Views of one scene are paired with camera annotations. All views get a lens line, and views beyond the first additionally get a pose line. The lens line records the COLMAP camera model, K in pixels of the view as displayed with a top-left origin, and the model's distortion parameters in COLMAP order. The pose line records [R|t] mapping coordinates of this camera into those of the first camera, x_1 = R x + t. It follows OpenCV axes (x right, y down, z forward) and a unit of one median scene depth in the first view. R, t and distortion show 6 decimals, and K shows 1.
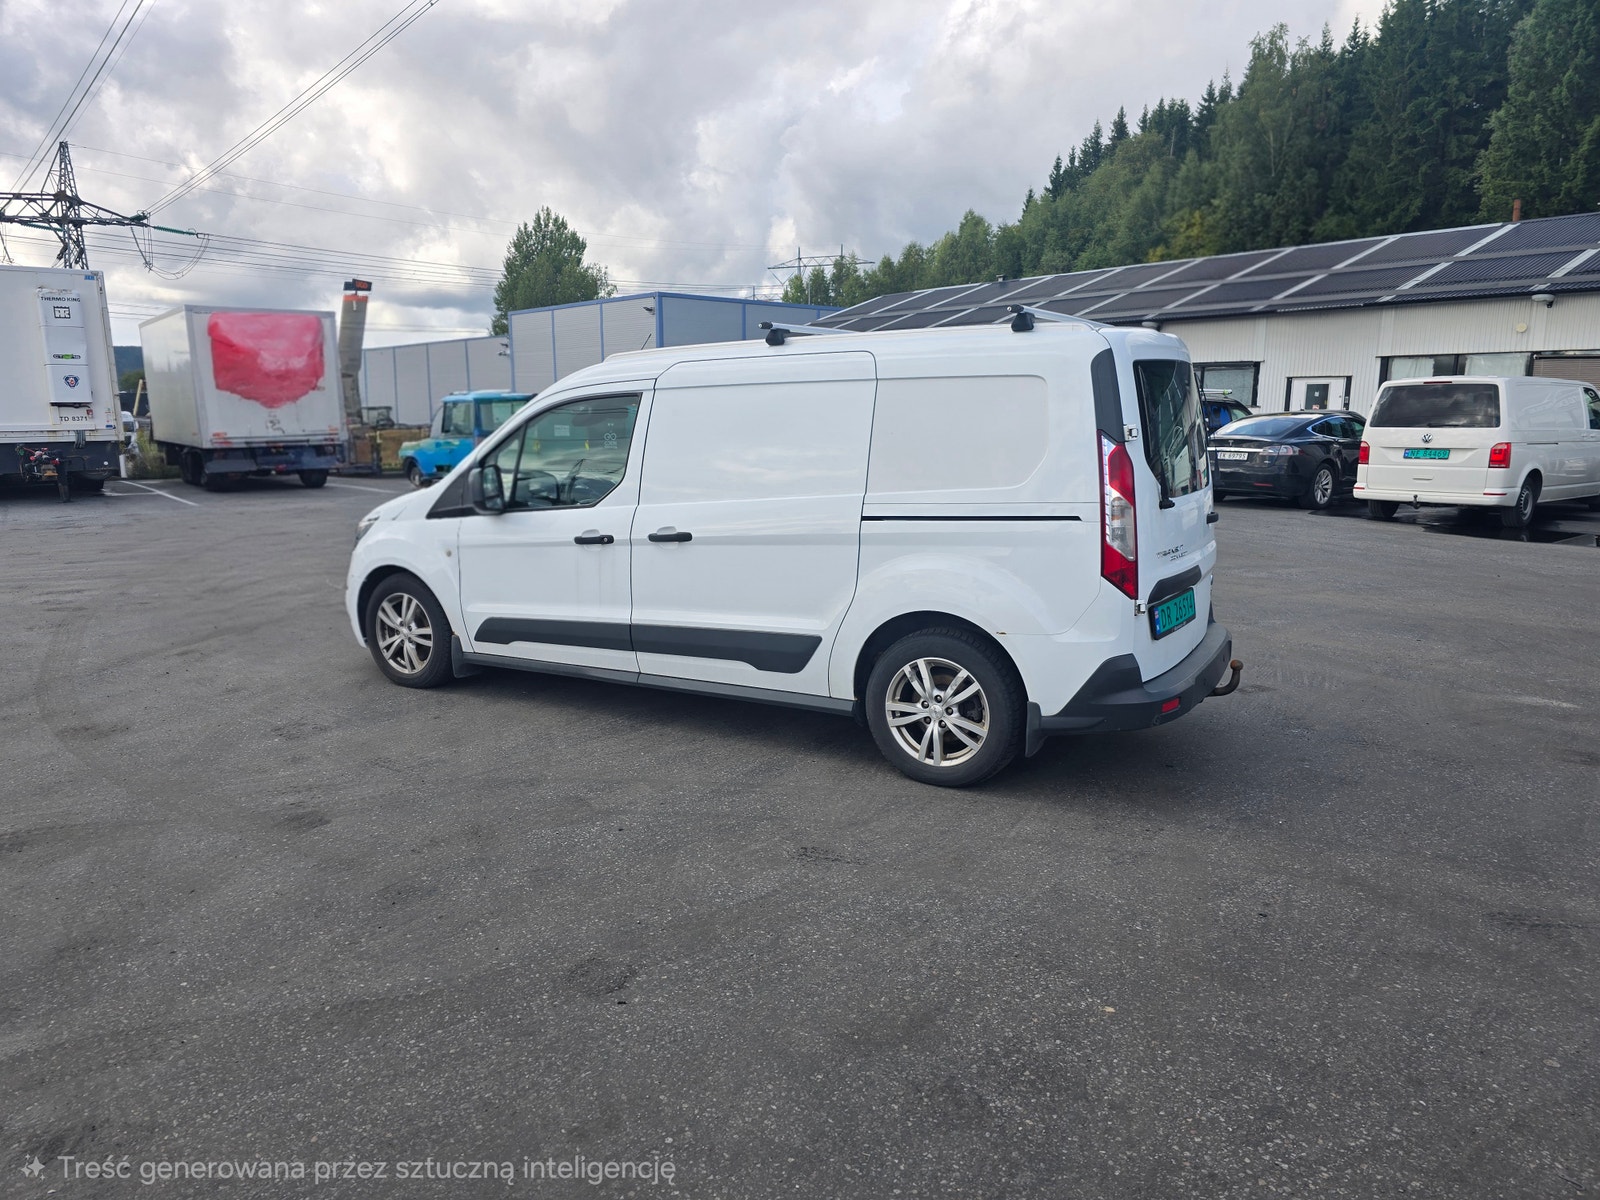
lens RADIAL K [[1062.1, 0, 767.8], [0, 1062.1, 600.9], [0, 0, 1]] dist [0.054229, -0.048390]
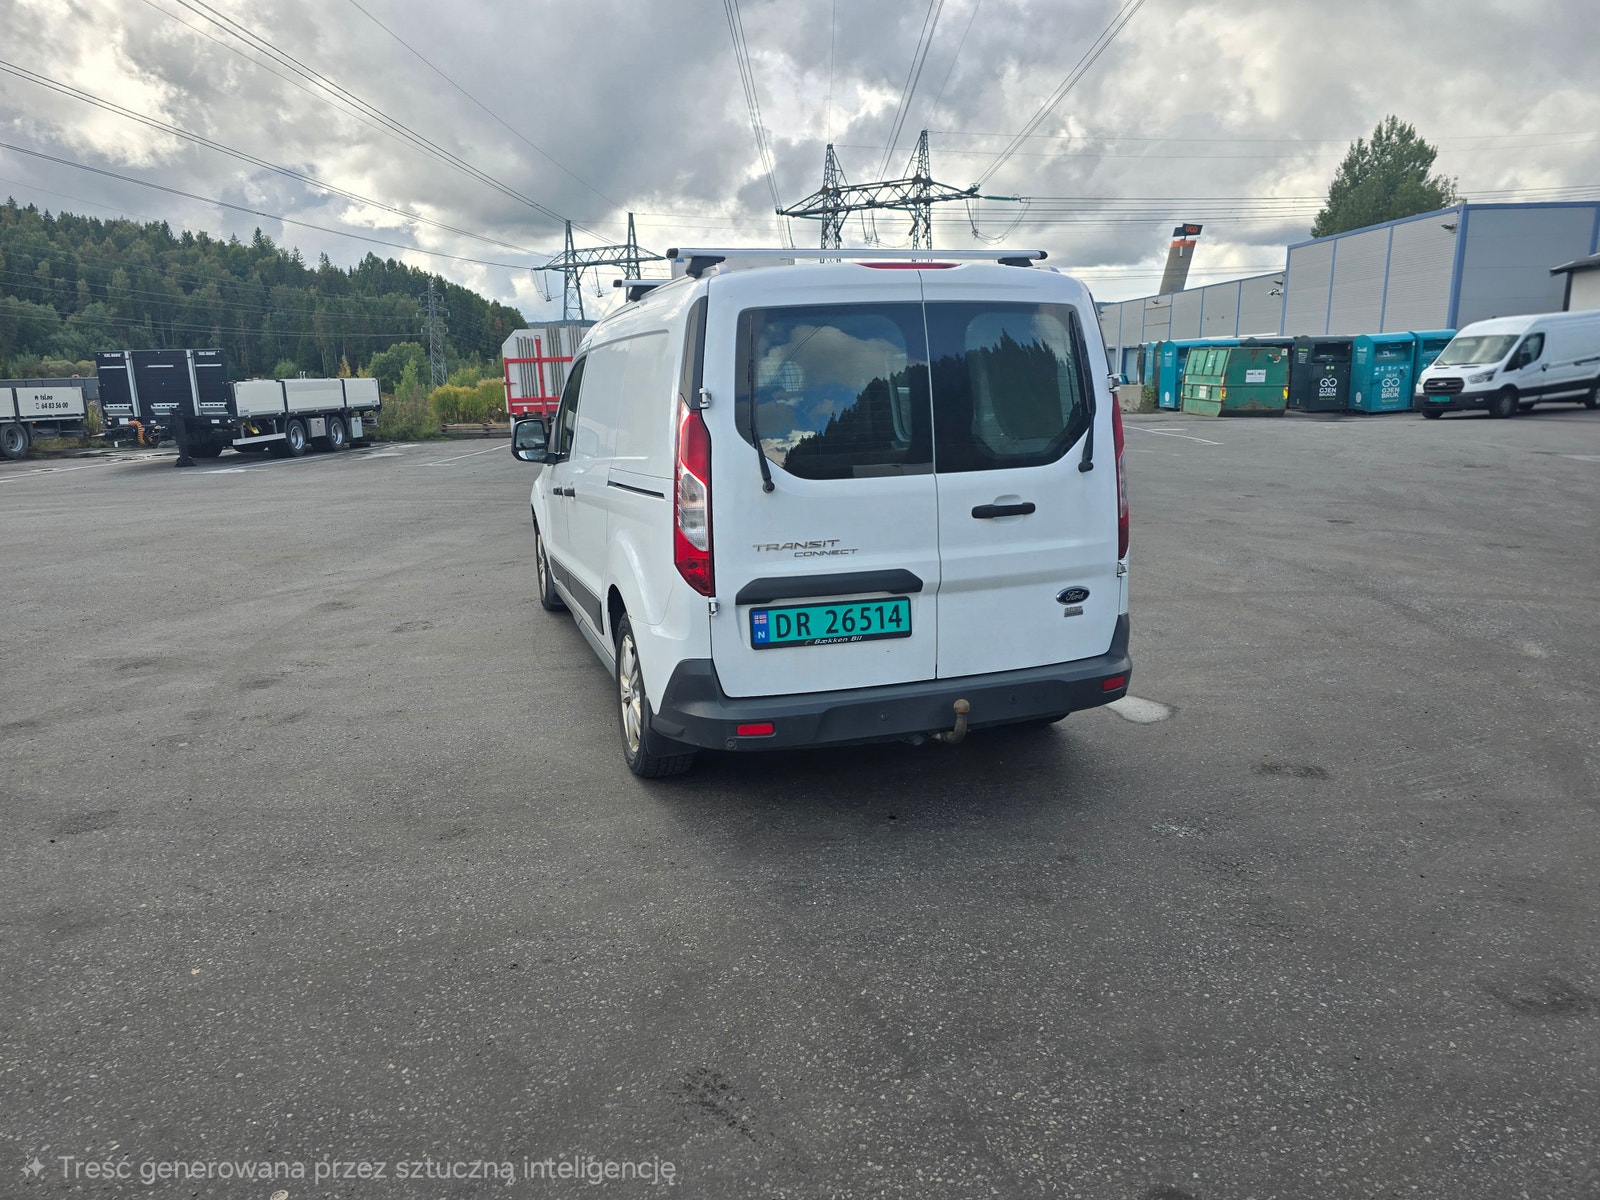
lens RADIAL K [[1066.3, 0, 781.3], [0, 1066.3, 602.1], [0, 0, 1]] dist [0.064729, -0.057750]
pose [[0.759334, 0.126147, -0.638356, 0.620487], [-0.096392, 0.992012, 0.081374, -0.047579], [0.643522, -0.000258, 0.765428, 0.261122]]
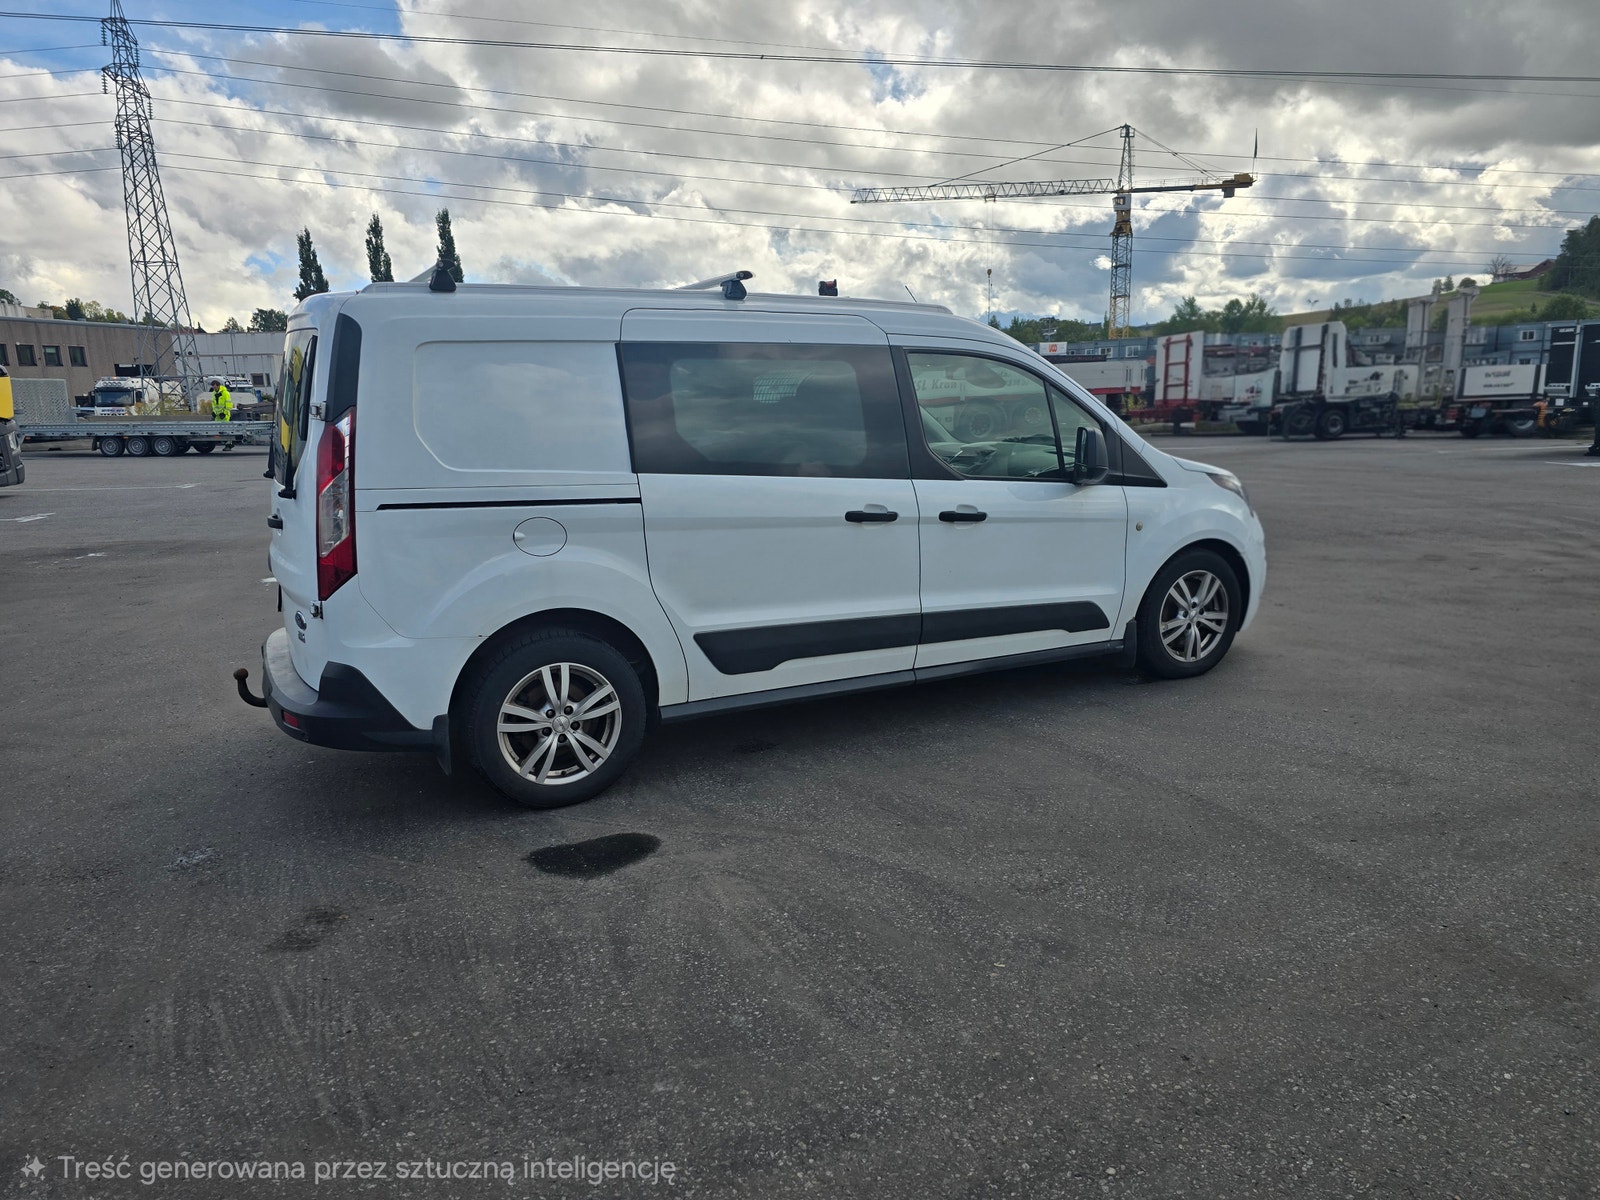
lens RADIAL K [[1082.9, 0, 801.1], [0, 1082.9, 612.5], [0, 0, 1]] dist [0.061958, -0.051552]
pose [[-0.511179, 0.194251, -0.837235, 0.734935], [-0.123230, 0.947495, 0.295072, -0.245634], [0.850594, 0.254007, -0.460402, 1.387529]]
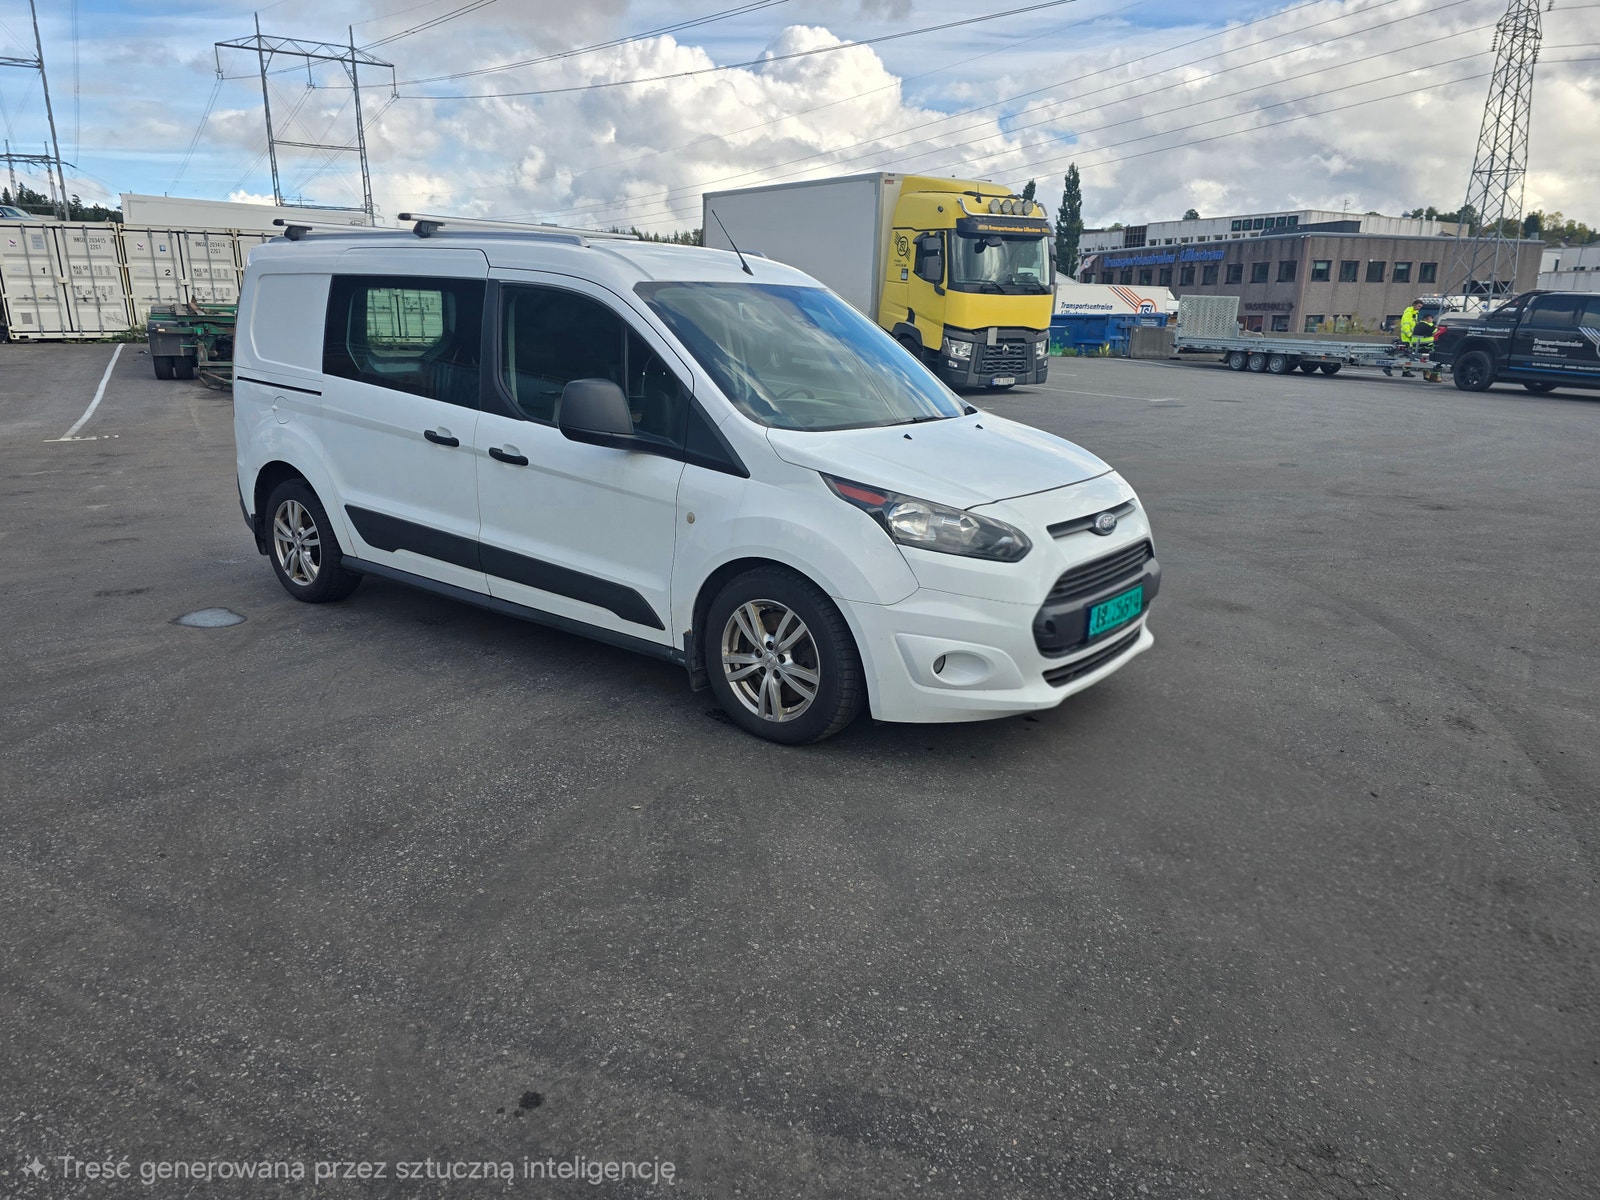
lens RADIAL K [[1104.7, 0, 792.5], [0, 1104.7, 617.8], [0, 0, 1]] dist [0.057284, -0.048874]
pose [[-0.993991, -0.038848, 0.102341, -0.261384], [0.009174, 0.902058, 0.431517, -0.327954], [-0.109081, 0.429862, -0.896281, 1.833782]]
